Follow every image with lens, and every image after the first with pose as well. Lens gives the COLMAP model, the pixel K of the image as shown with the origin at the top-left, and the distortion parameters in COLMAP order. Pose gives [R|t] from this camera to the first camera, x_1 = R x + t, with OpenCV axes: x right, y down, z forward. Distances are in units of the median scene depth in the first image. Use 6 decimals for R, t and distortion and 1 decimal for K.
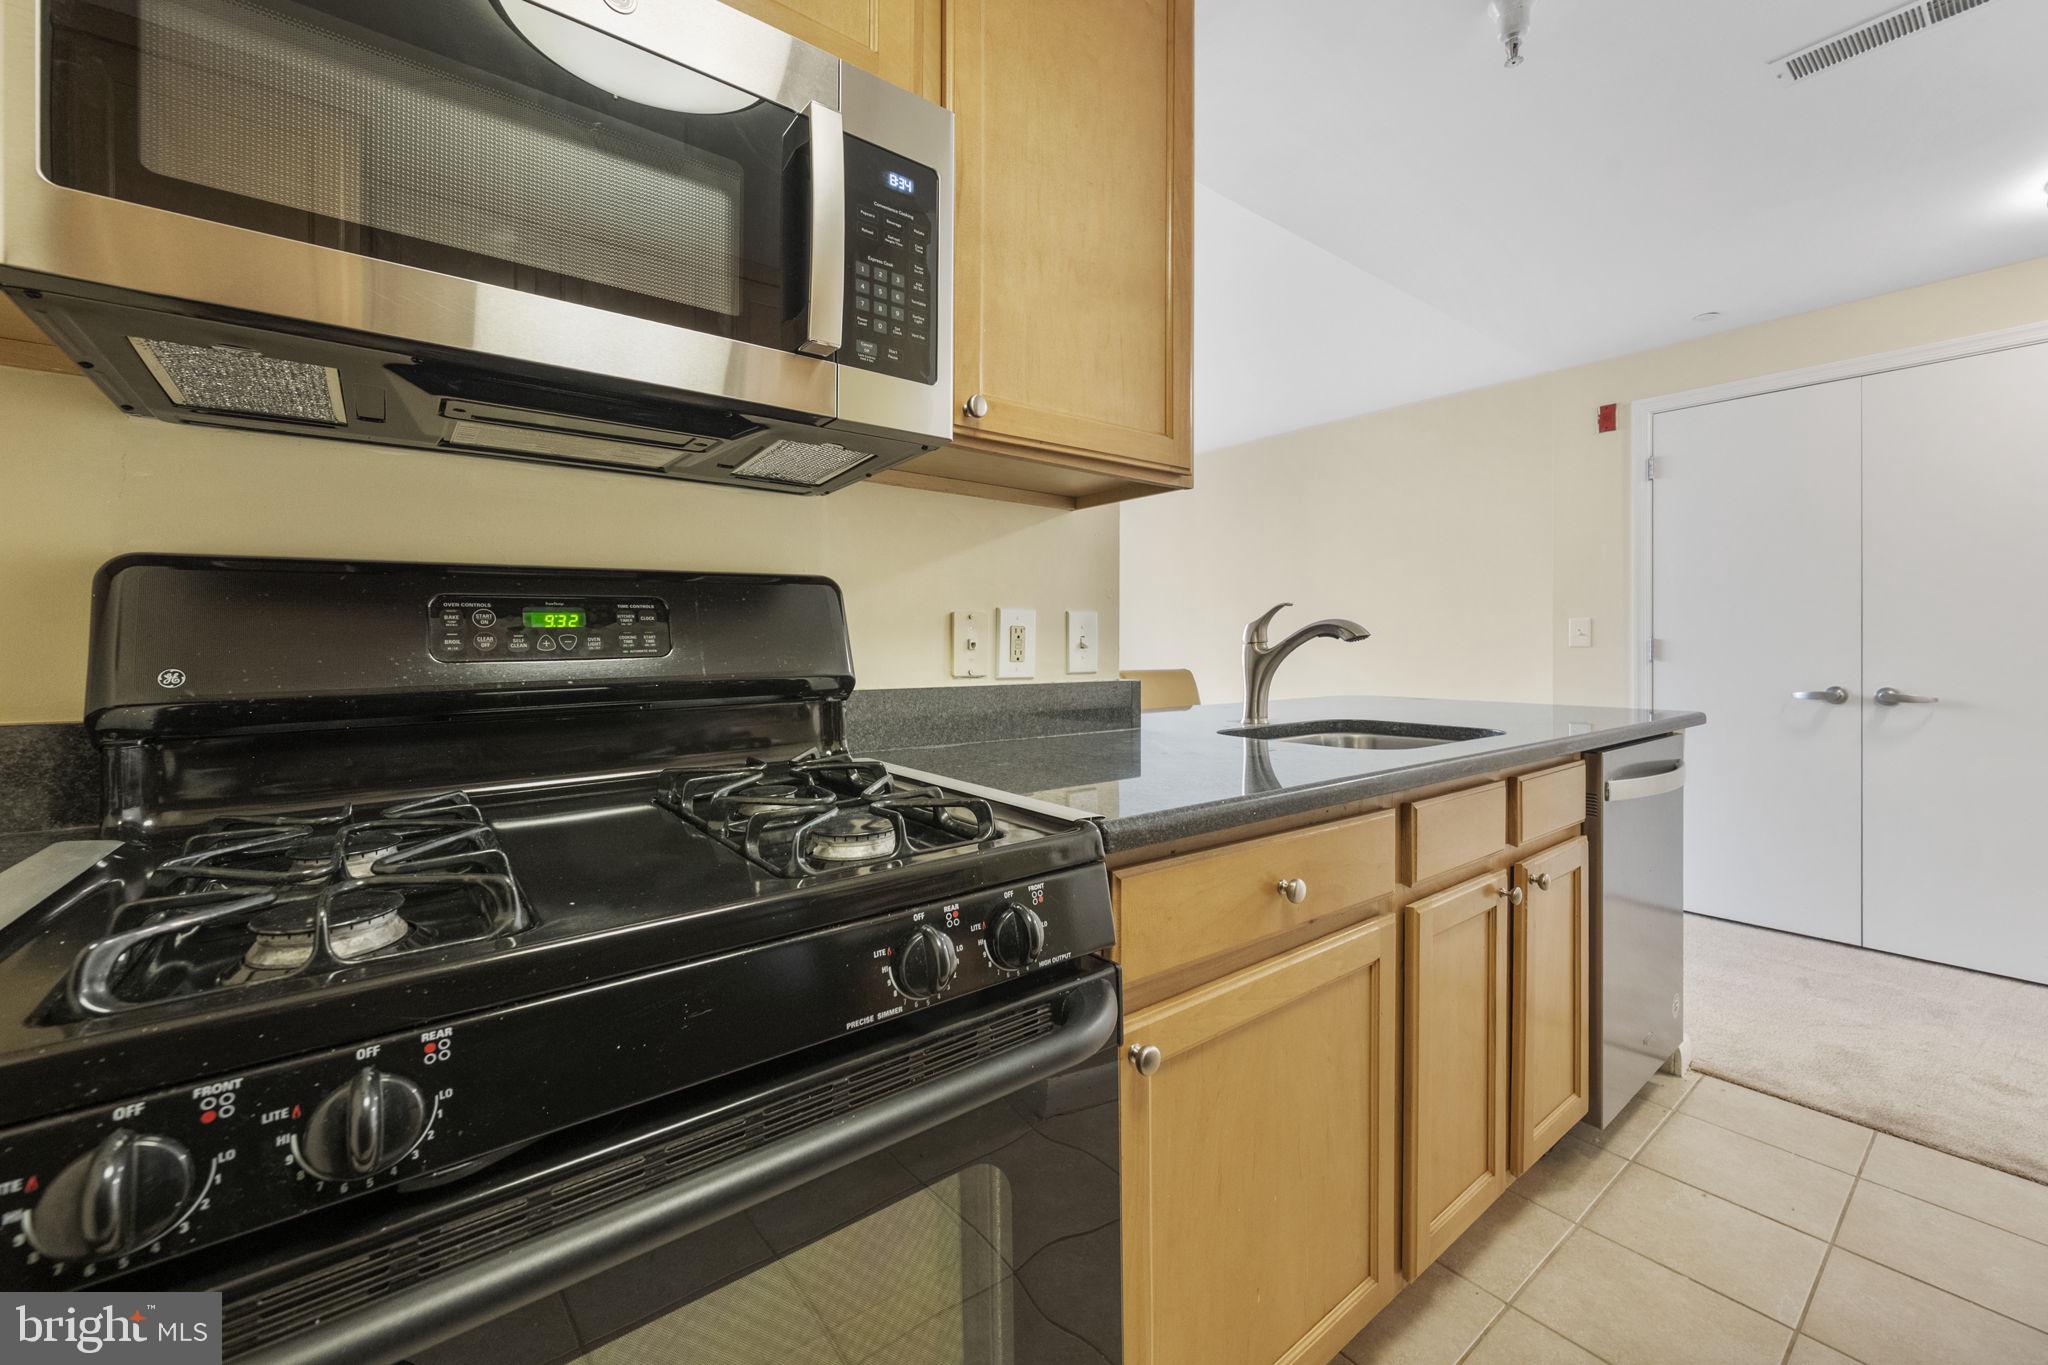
lens RADIAL K [[803.8, 0, 1020.9], [0, 803.8, 655.1], [0, 0, 1]] dist [-0.000288, -0.000010]
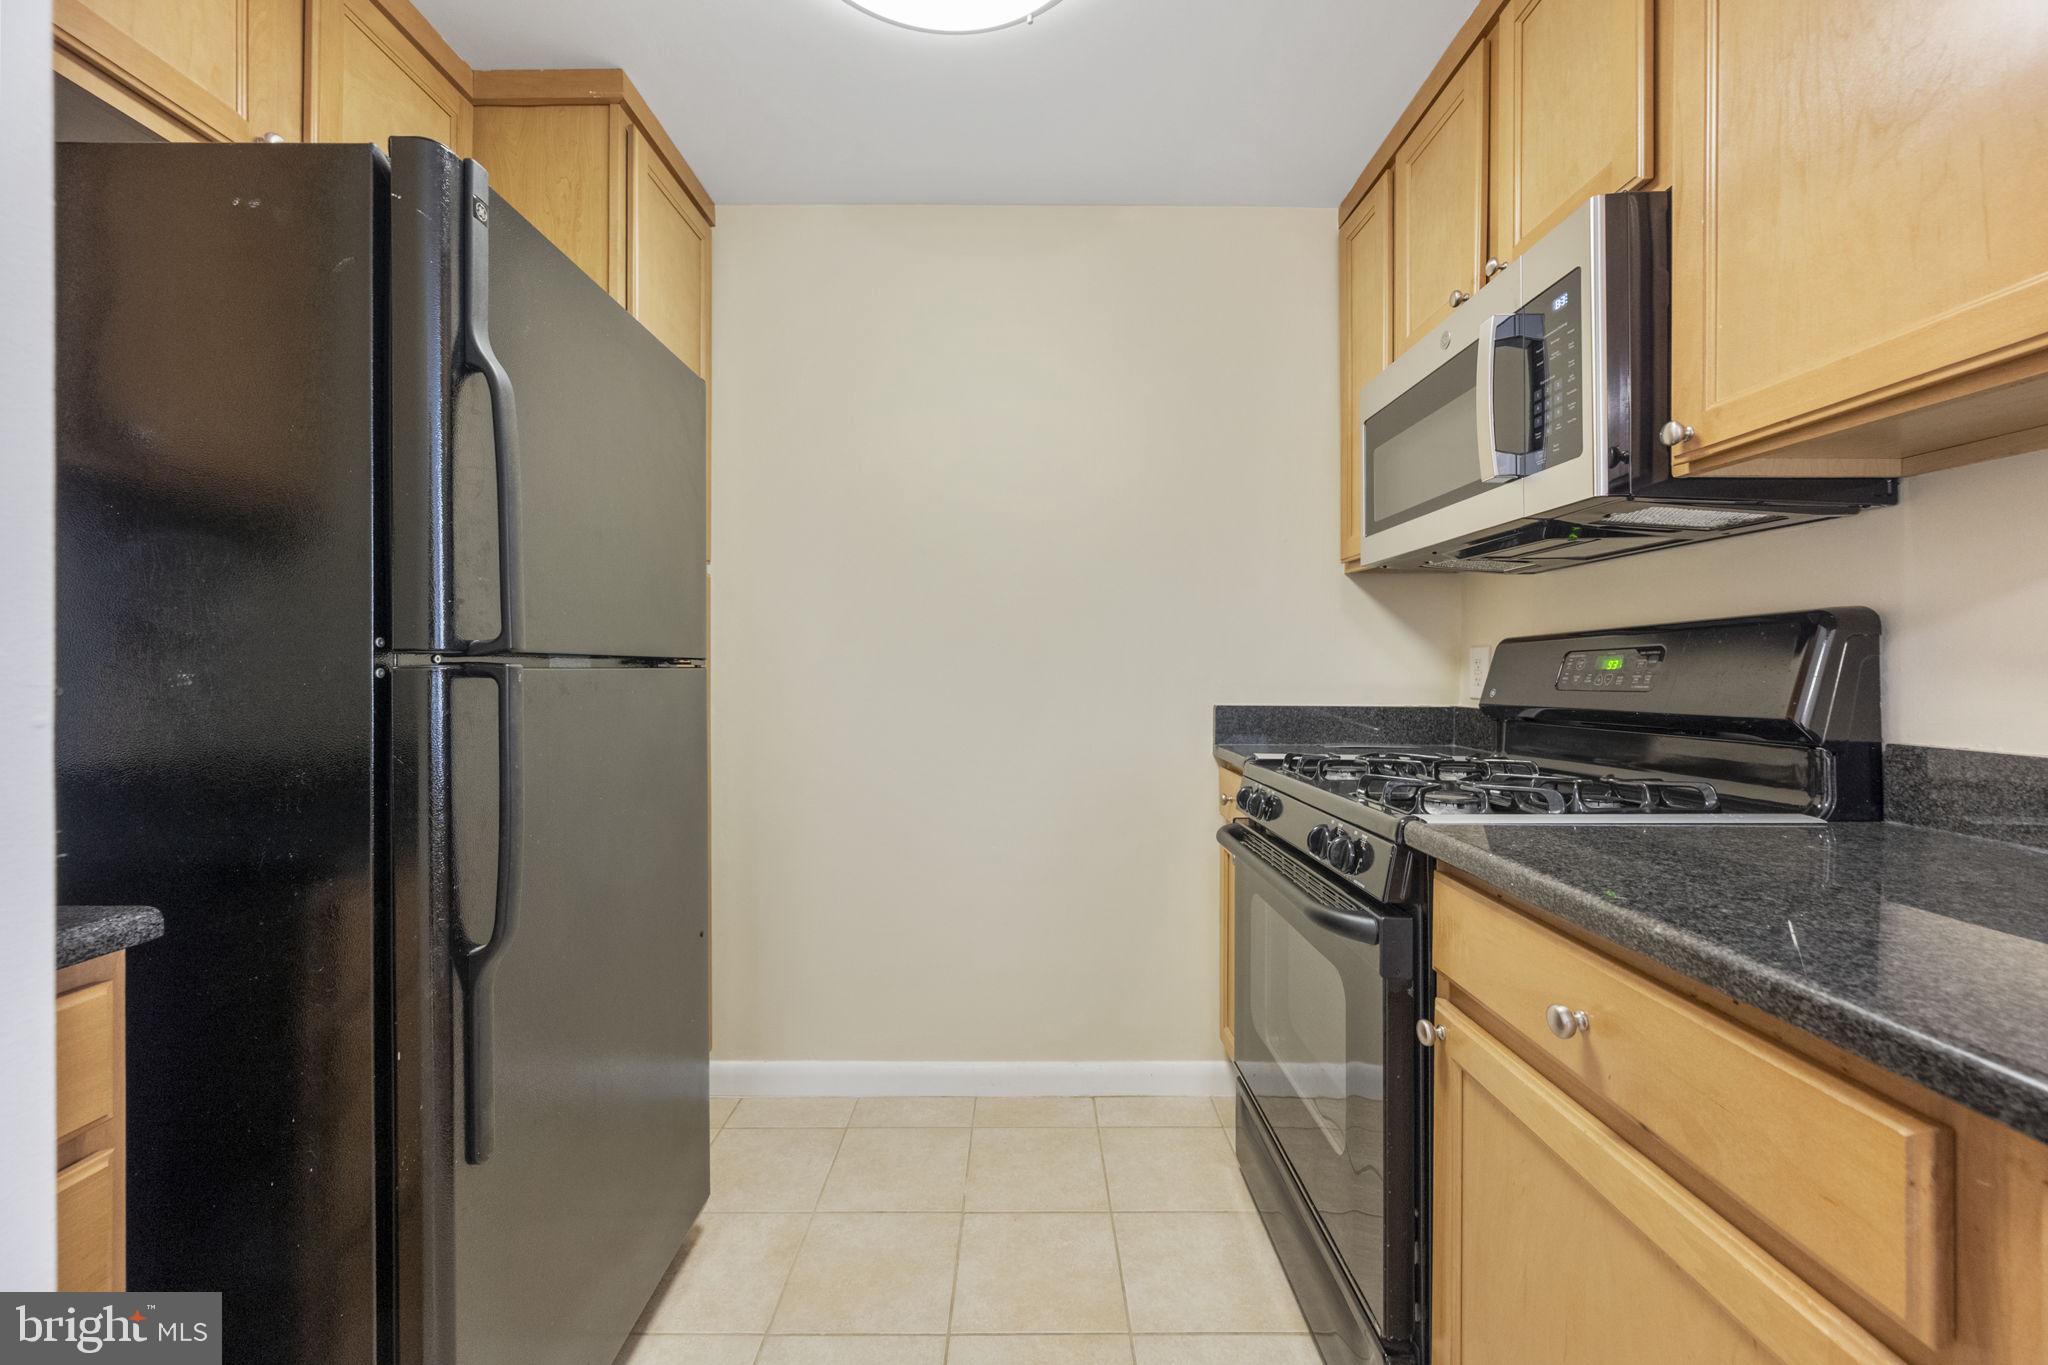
lens RADIAL K [[803.8, 0, 1020.9], [0, 803.8, 655.1], [0, 0, 1]] dist [-0.000288, -0.000010]
pose [[-0.606711, -0.005762, -0.794901, 1.222398], [-0.005339, 0.999981, -0.003173, -0.046829], [0.794904, 0.002319, -0.606730, 1.026030]]
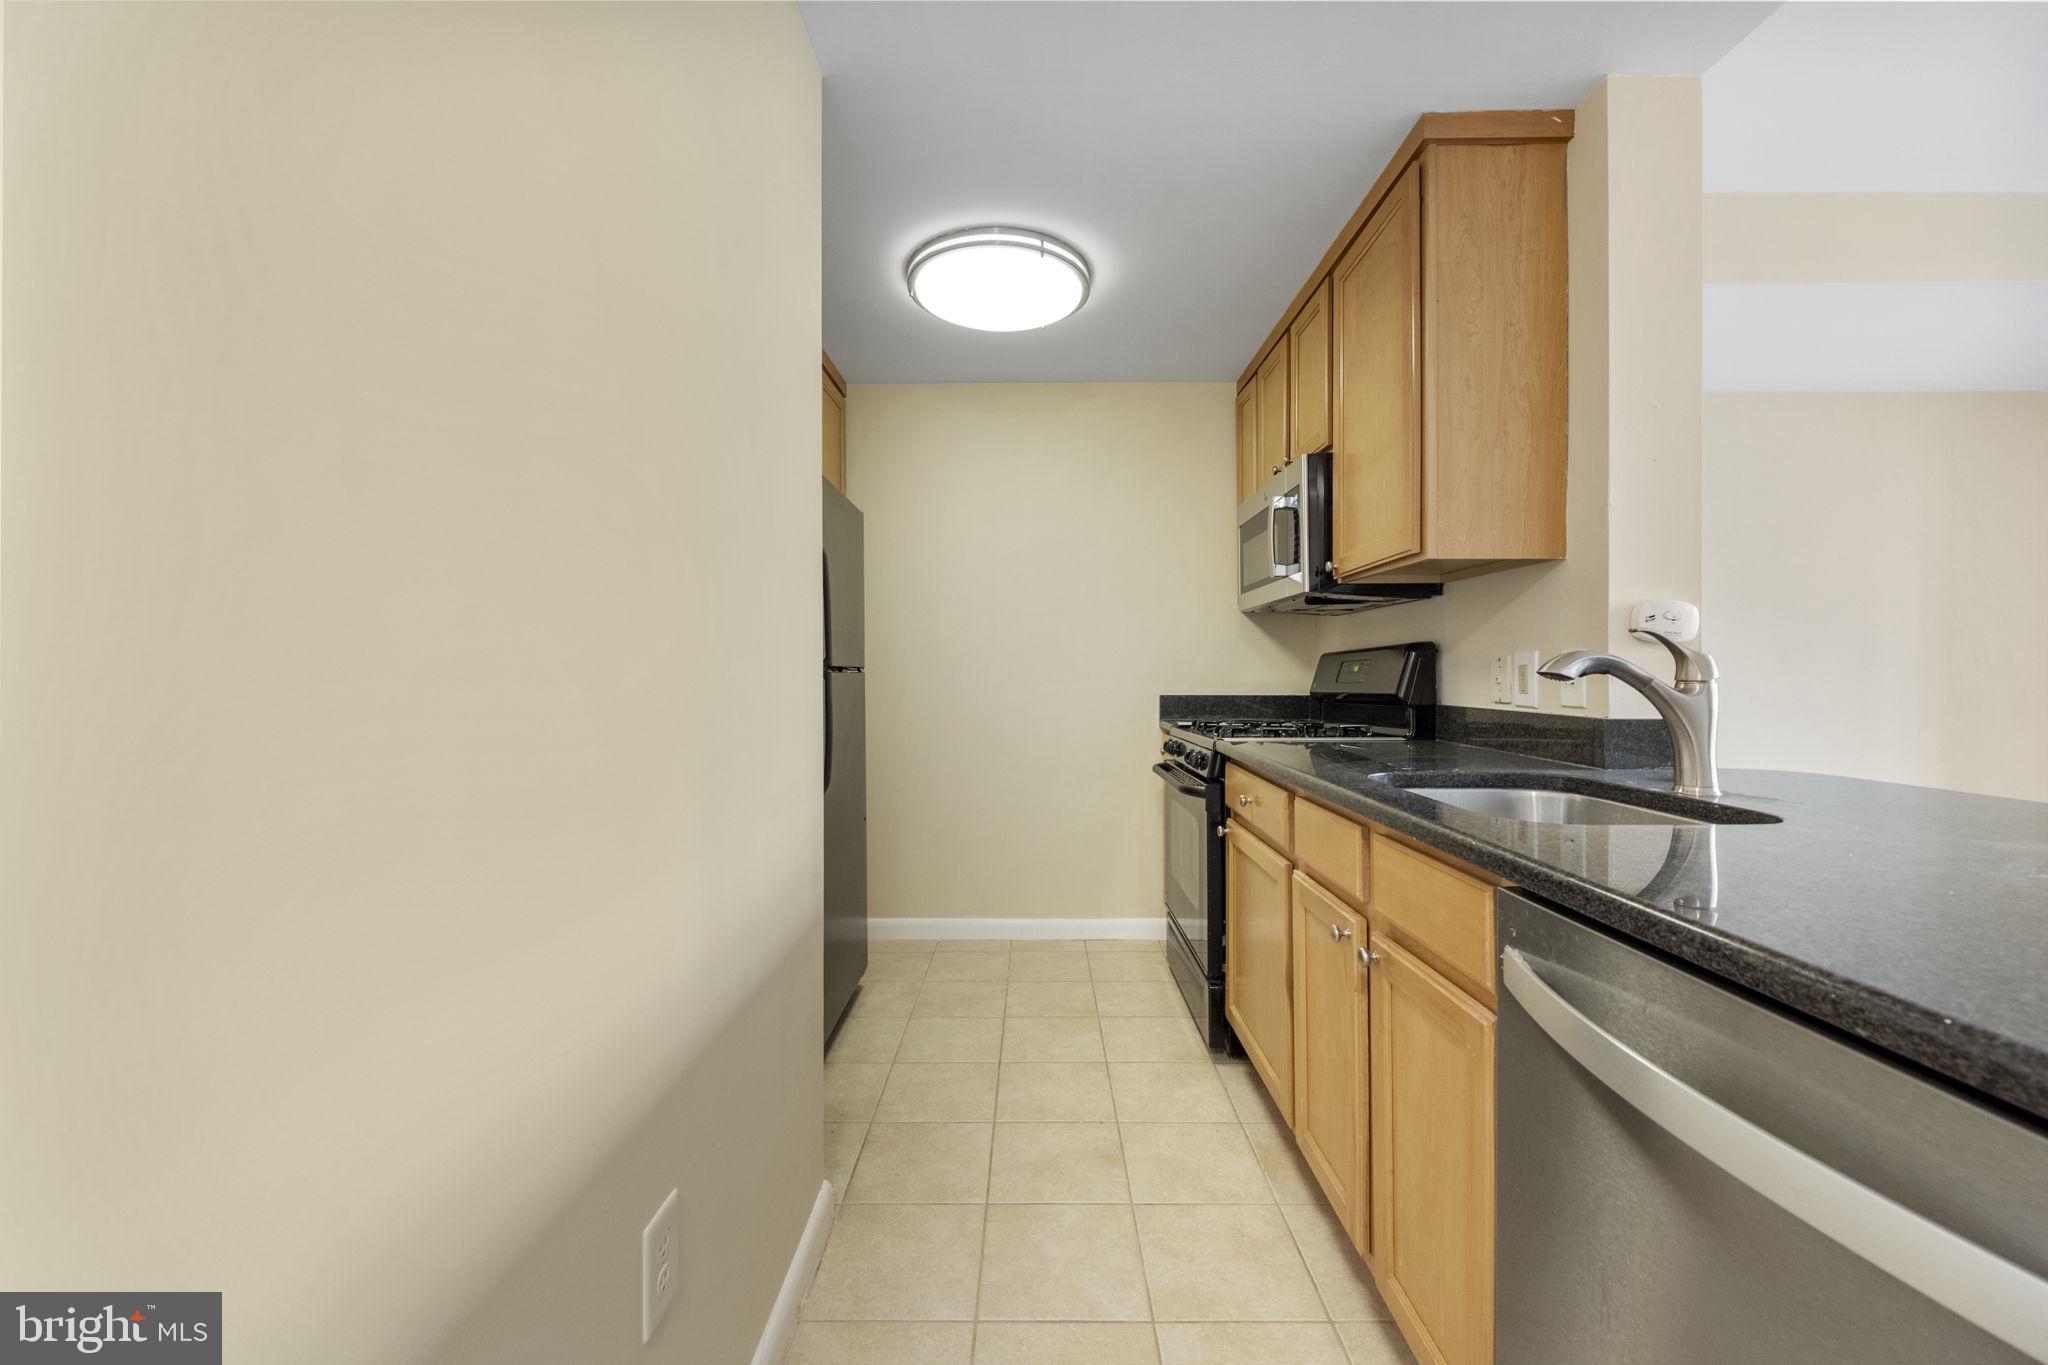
lens RADIAL K [[803.8, 0, 1020.9], [0, 803.8, 655.1], [0, 0, 1]] dist [-0.000288, -0.000010]
pose [[-0.618427, -0.008702, -0.785794, 2.236132], [-0.000915, 0.999946, -0.010353, -0.056845], [0.785842, -0.005684, -0.618402, 1.769348]]
